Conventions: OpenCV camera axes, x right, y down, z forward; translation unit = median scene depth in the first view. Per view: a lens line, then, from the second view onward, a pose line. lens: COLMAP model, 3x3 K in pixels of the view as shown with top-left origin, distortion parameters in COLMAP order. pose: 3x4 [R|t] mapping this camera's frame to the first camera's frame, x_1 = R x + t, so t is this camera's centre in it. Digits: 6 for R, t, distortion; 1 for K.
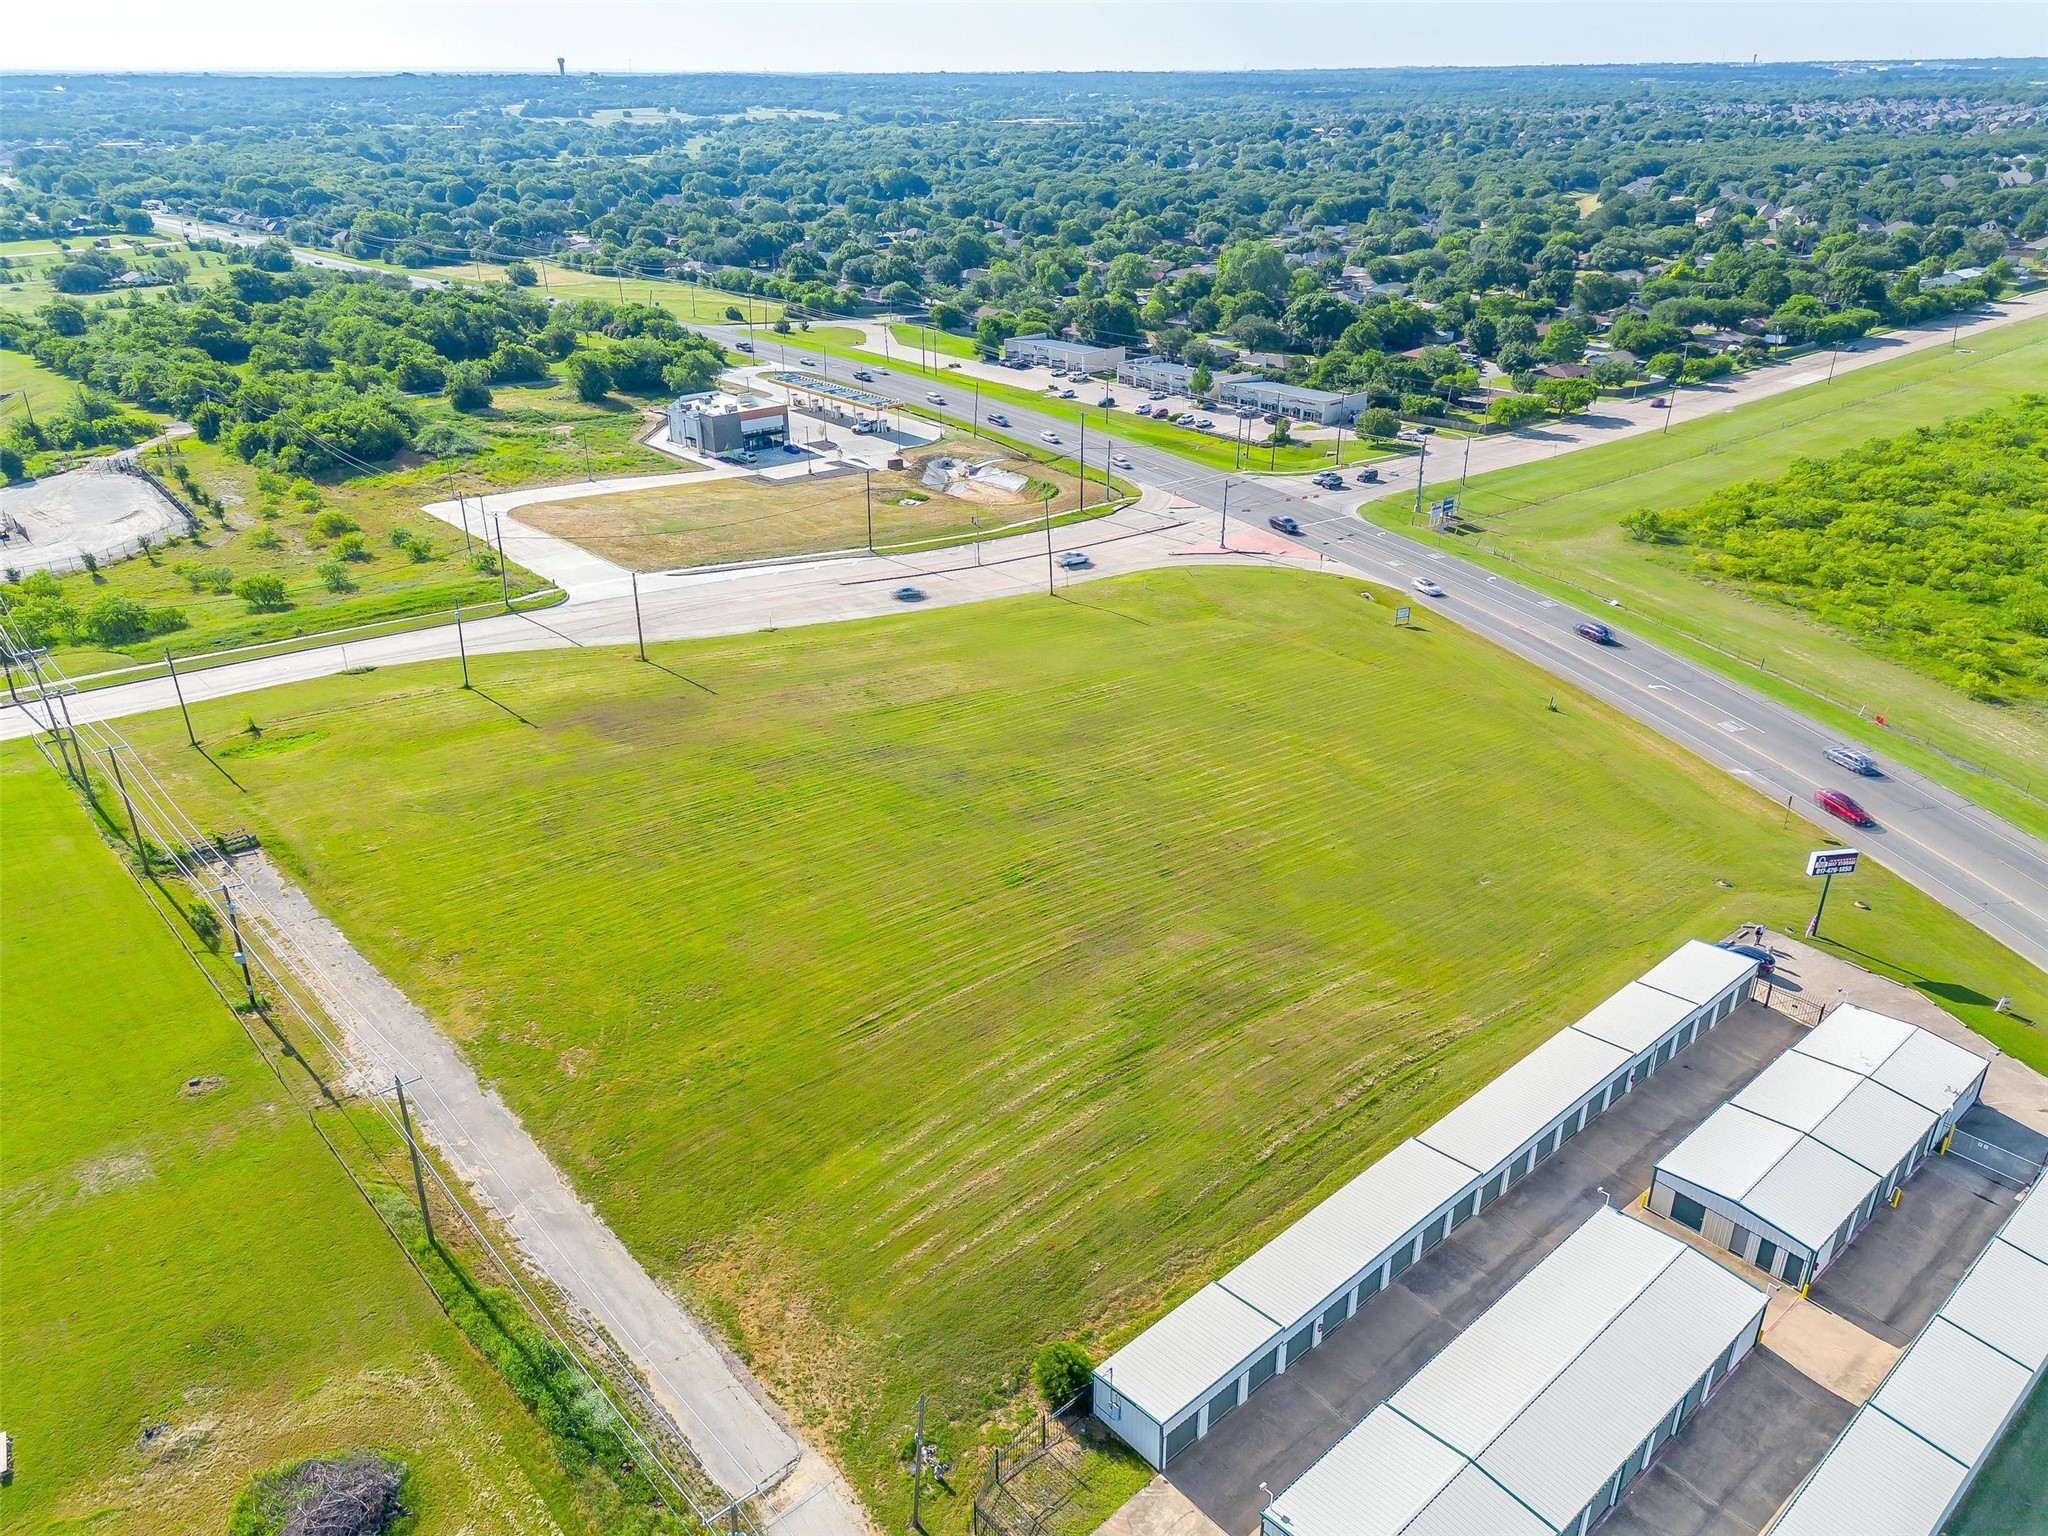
lens RADIAL K [[1469.5, 0, 1024.0], [0, 1469.5, 768.0], [0, 0, 1]] dist [0.078352, -0.067226]
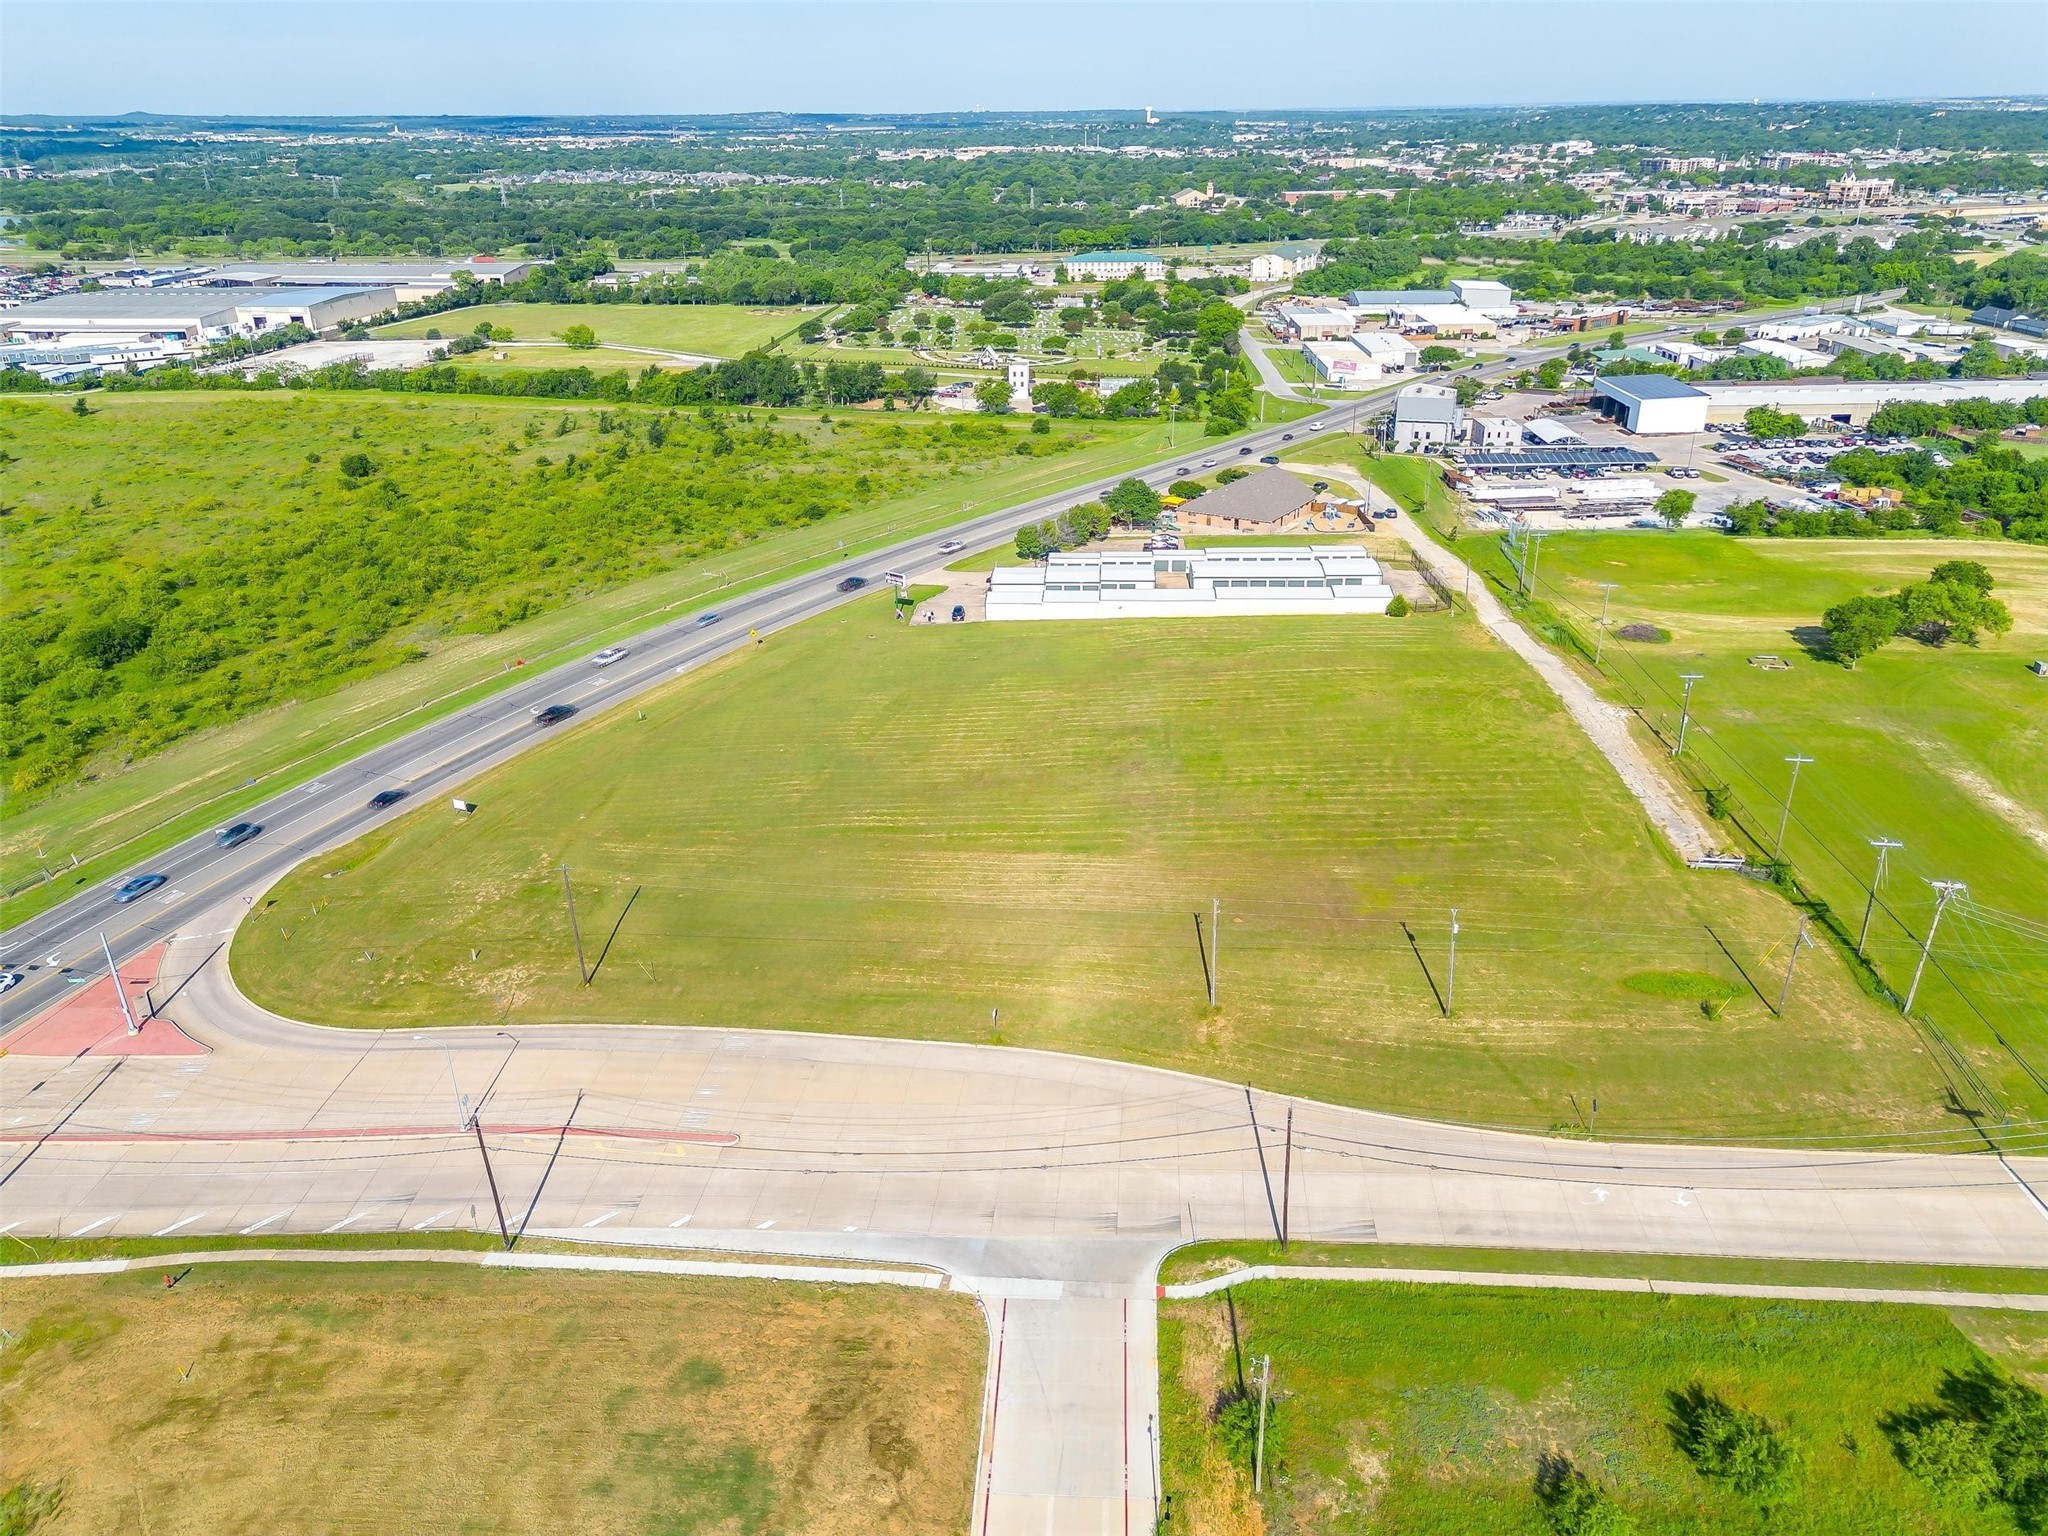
lens RADIAL K [[1466.4, 0, 1012.6], [0, 1466.4, 688.8], [0, 0, 1]] dist [0.090952, -0.089514]
pose [[-0.702740, -0.247501, 0.667008, -0.827715], [0.316768, 0.730629, 0.604846, -0.869410], [-0.637035, 0.636337, -0.435042, 1.642041]]
